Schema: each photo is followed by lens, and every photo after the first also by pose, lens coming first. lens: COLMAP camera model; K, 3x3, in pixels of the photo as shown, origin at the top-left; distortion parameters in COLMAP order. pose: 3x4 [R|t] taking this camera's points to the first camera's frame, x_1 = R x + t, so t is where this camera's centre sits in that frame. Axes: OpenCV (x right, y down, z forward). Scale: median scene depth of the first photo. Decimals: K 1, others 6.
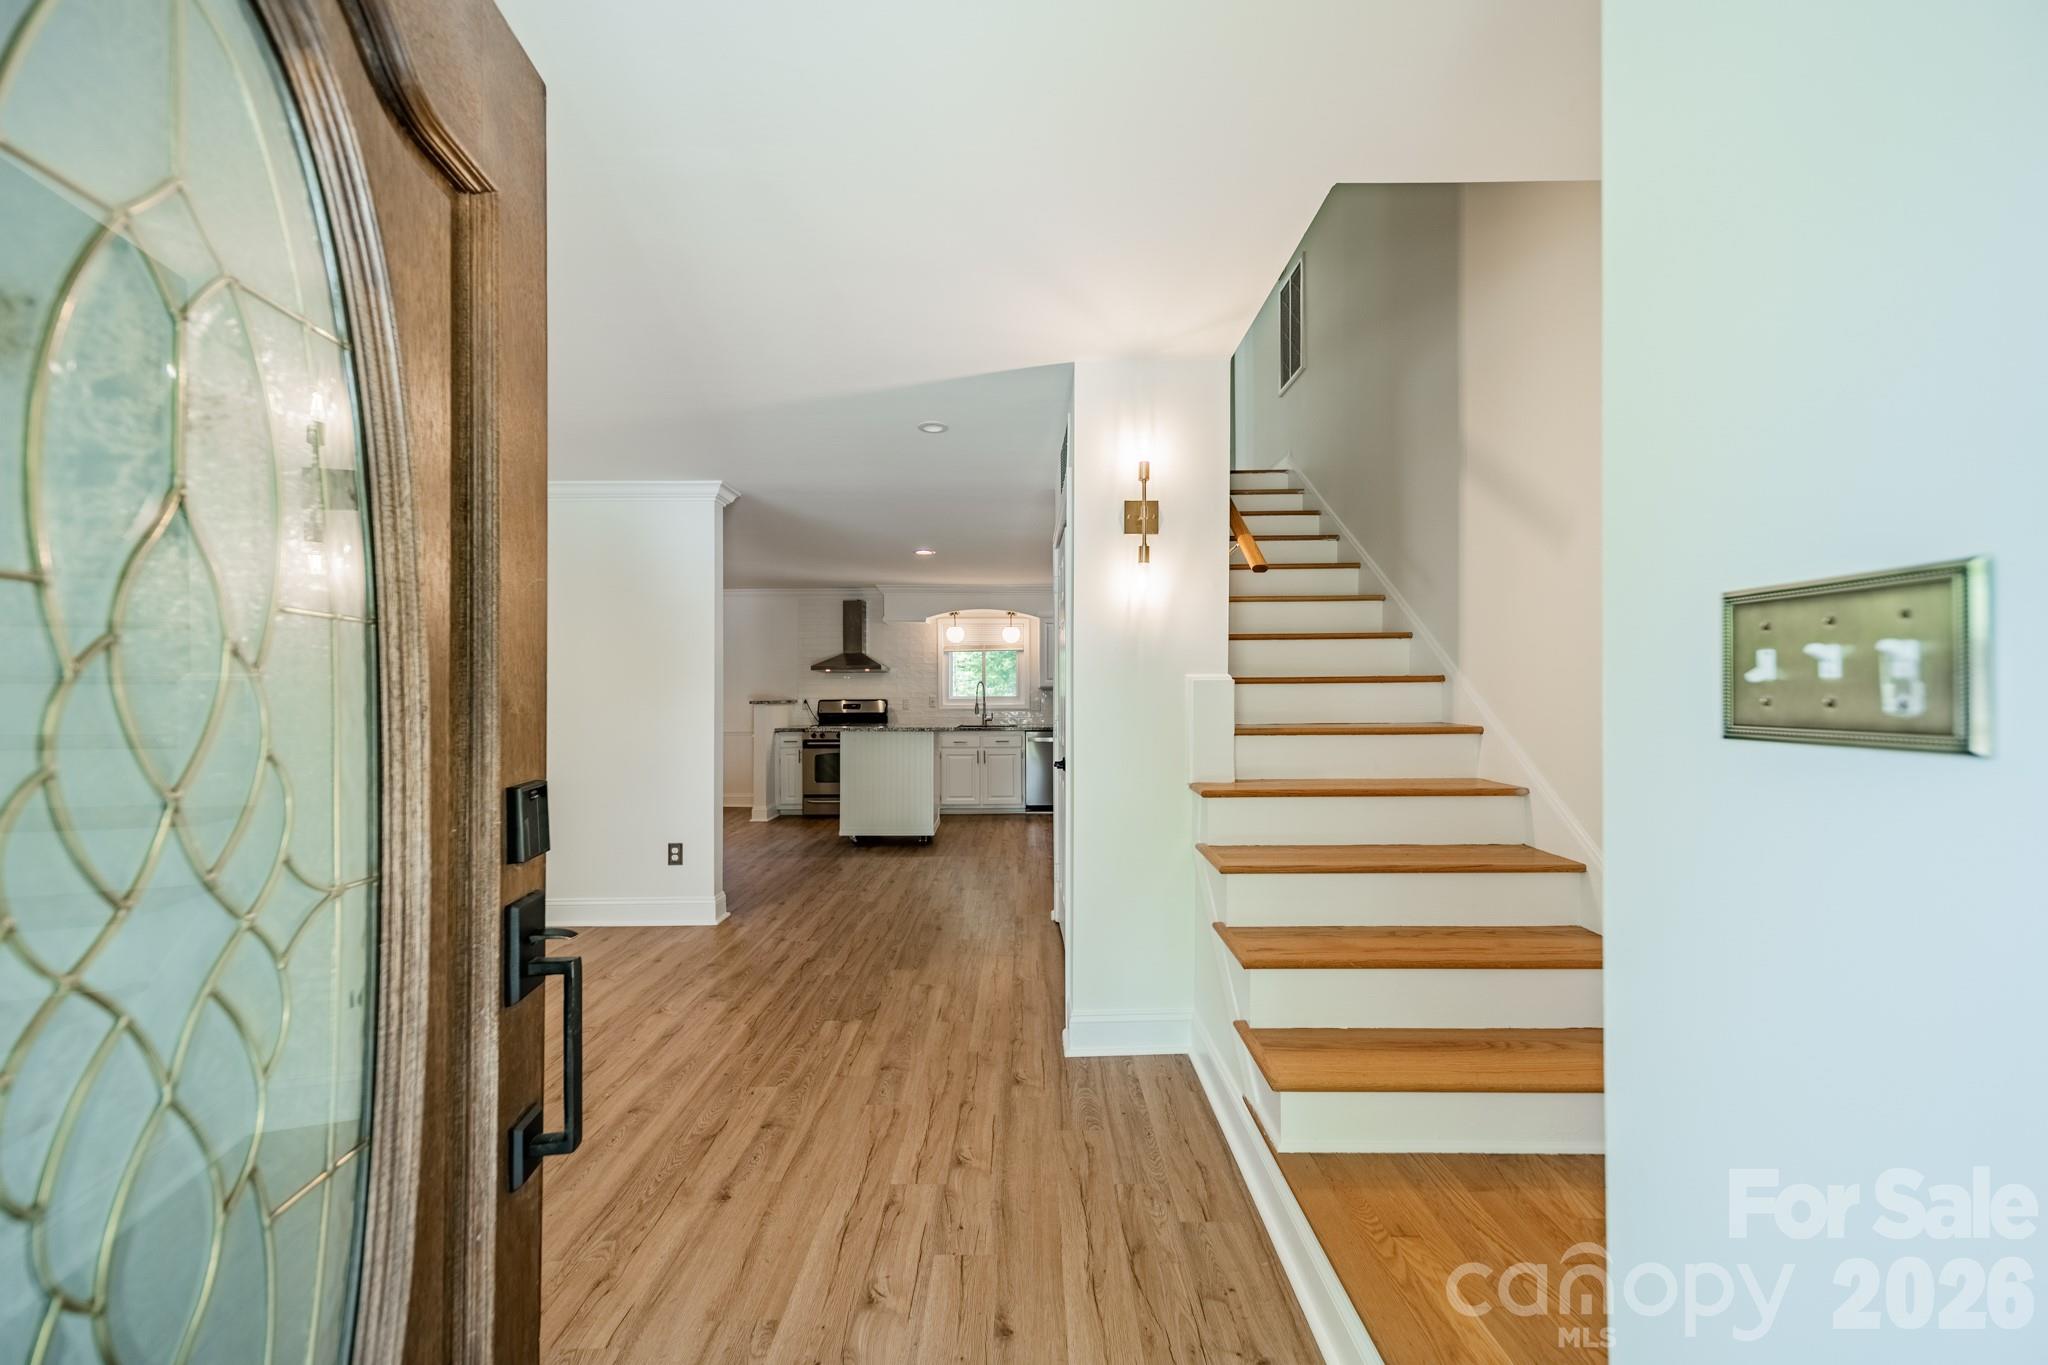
lens RADIAL K [[723.8, 0, 1026.9], [0, 723.8, 688.4], [0, 0, 1]] dist [0.009164, 0.000715]
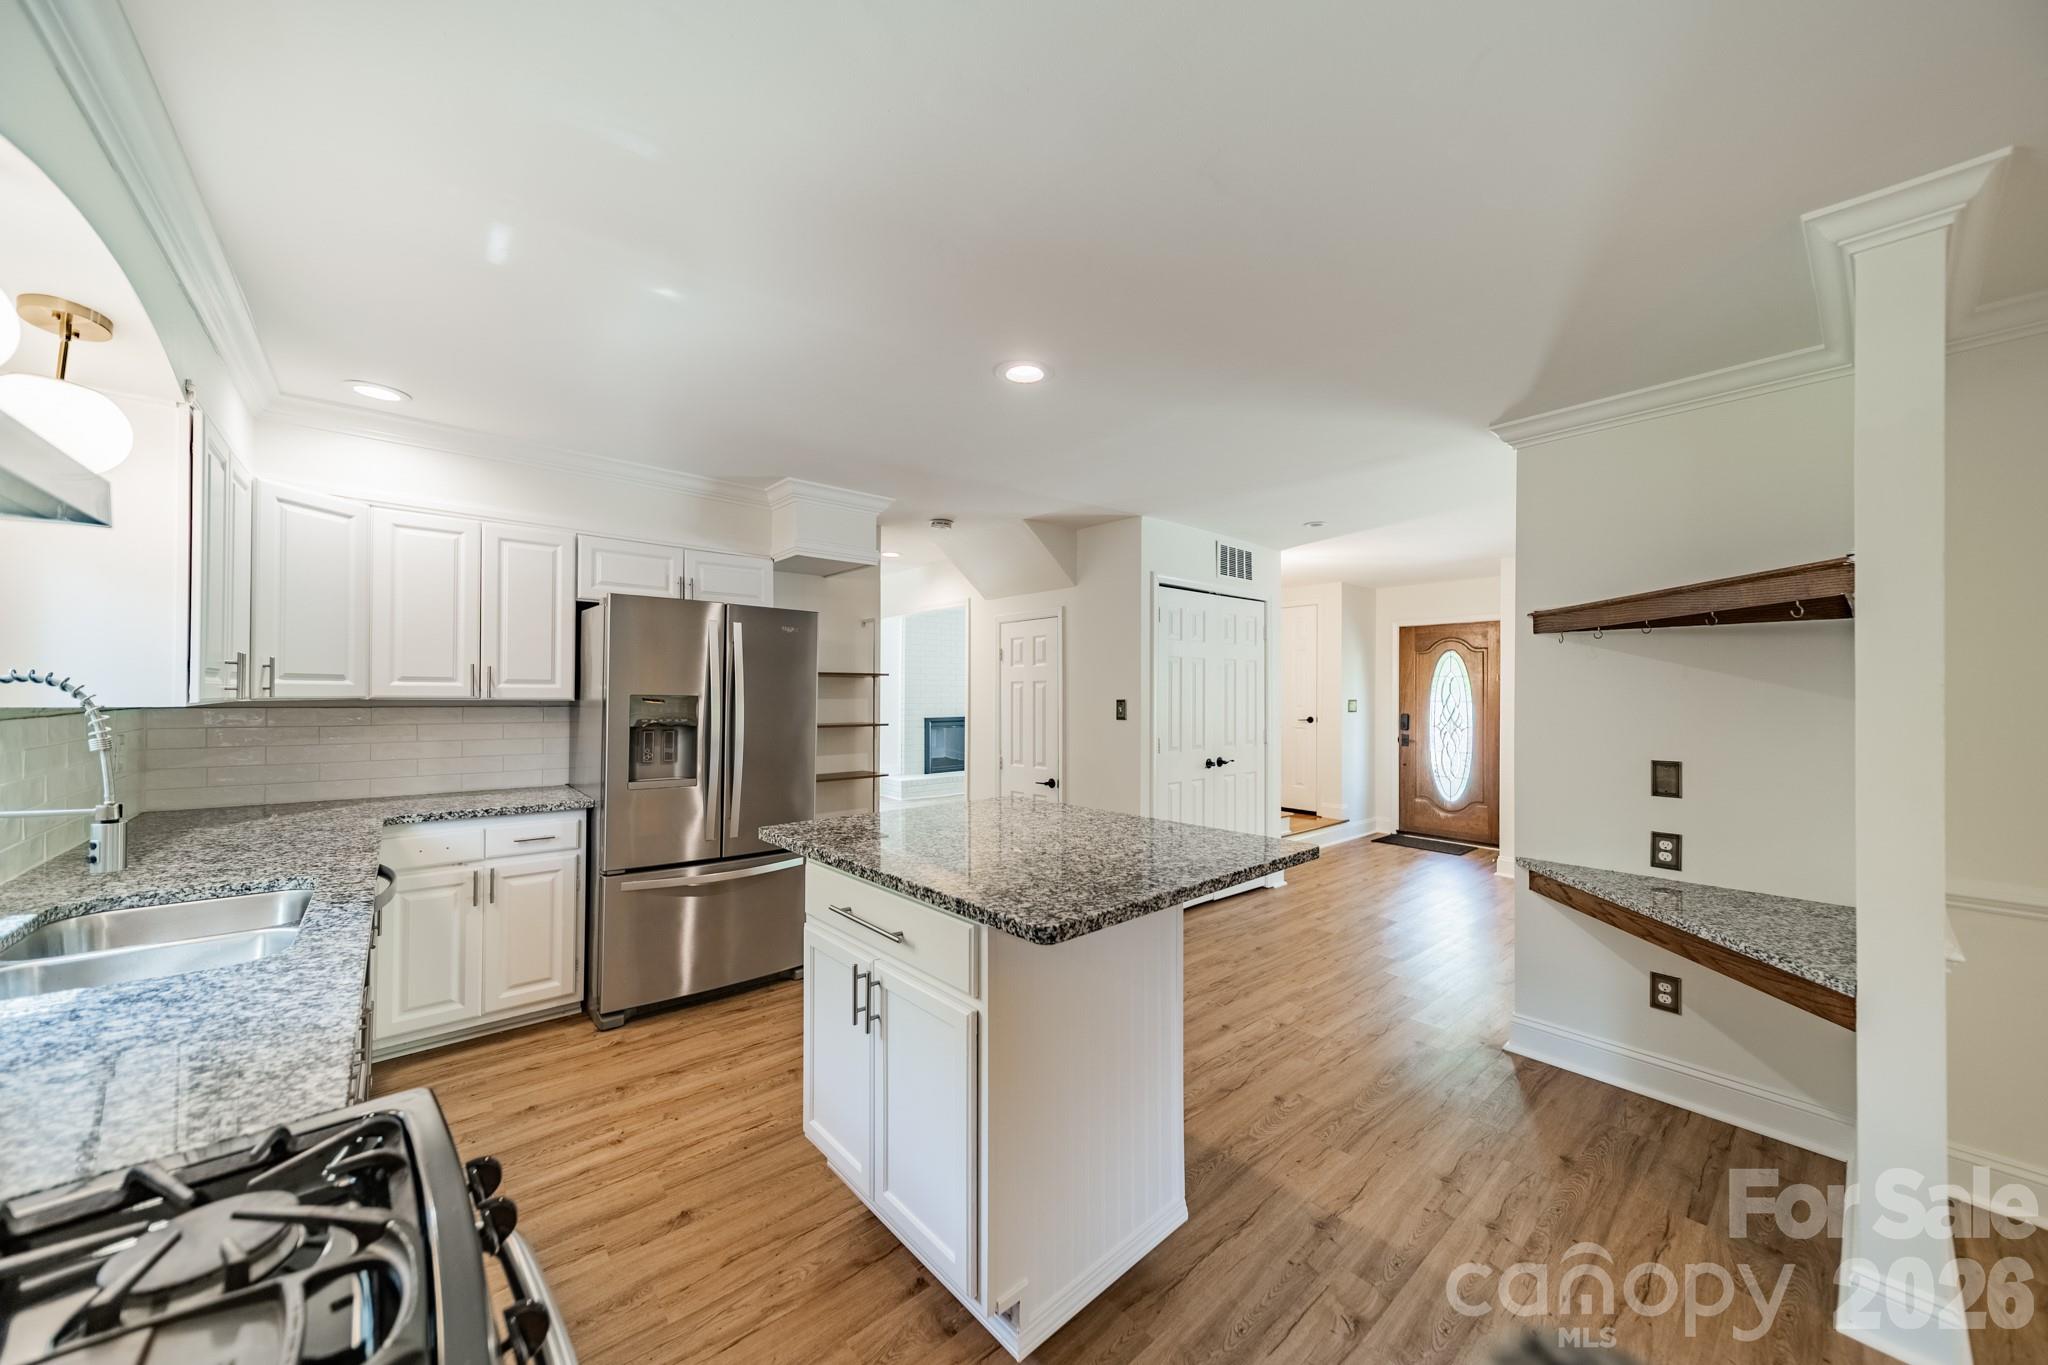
lens RADIAL K [[723.8, 0, 1034.3], [0, 723.8, 690.4], [0, 0, 1]] dist [0.009164, 0.000715]
pose [[-0.663400, 0.005145, 0.748247, -0.662343], [-0.009940, 0.999828, -0.015688, -0.011858], [-0.748198, -0.017845, -0.663235, 1.878112]]
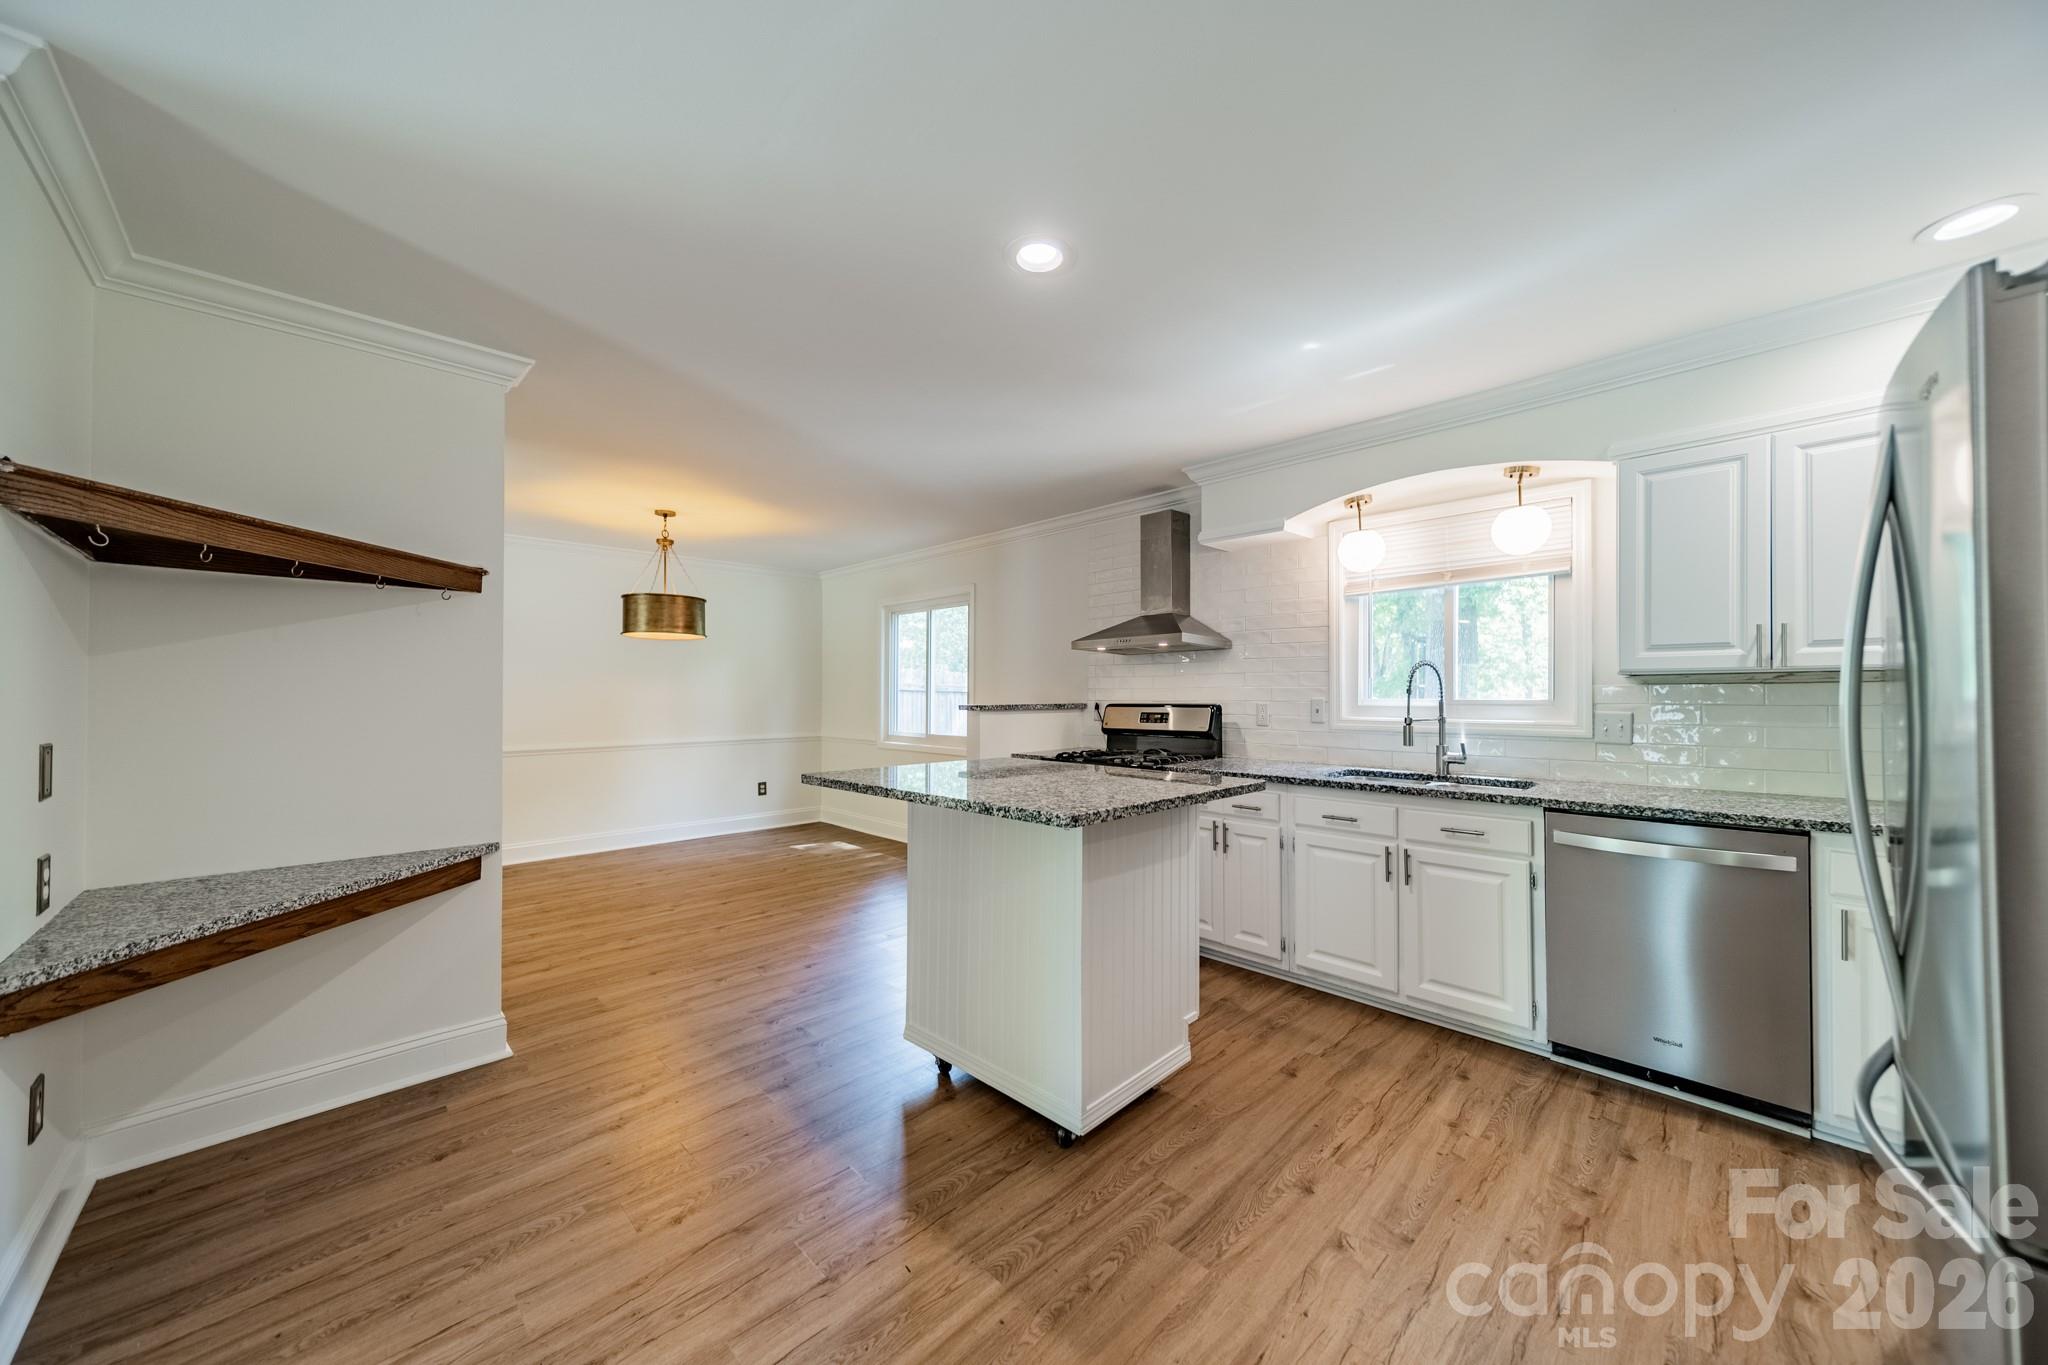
lens RADIAL K [[723.8, 0, 1030.9], [0, 723.8, 707.3], [0, 0, 1]] dist [0.009164, 0.000715]
pose [[0.712055, 0.019428, -0.701854, 0.118828], [0.004411, 0.999474, 0.032142, 0.001939], [0.702109, -0.025982, 0.711595, 1.149564]]
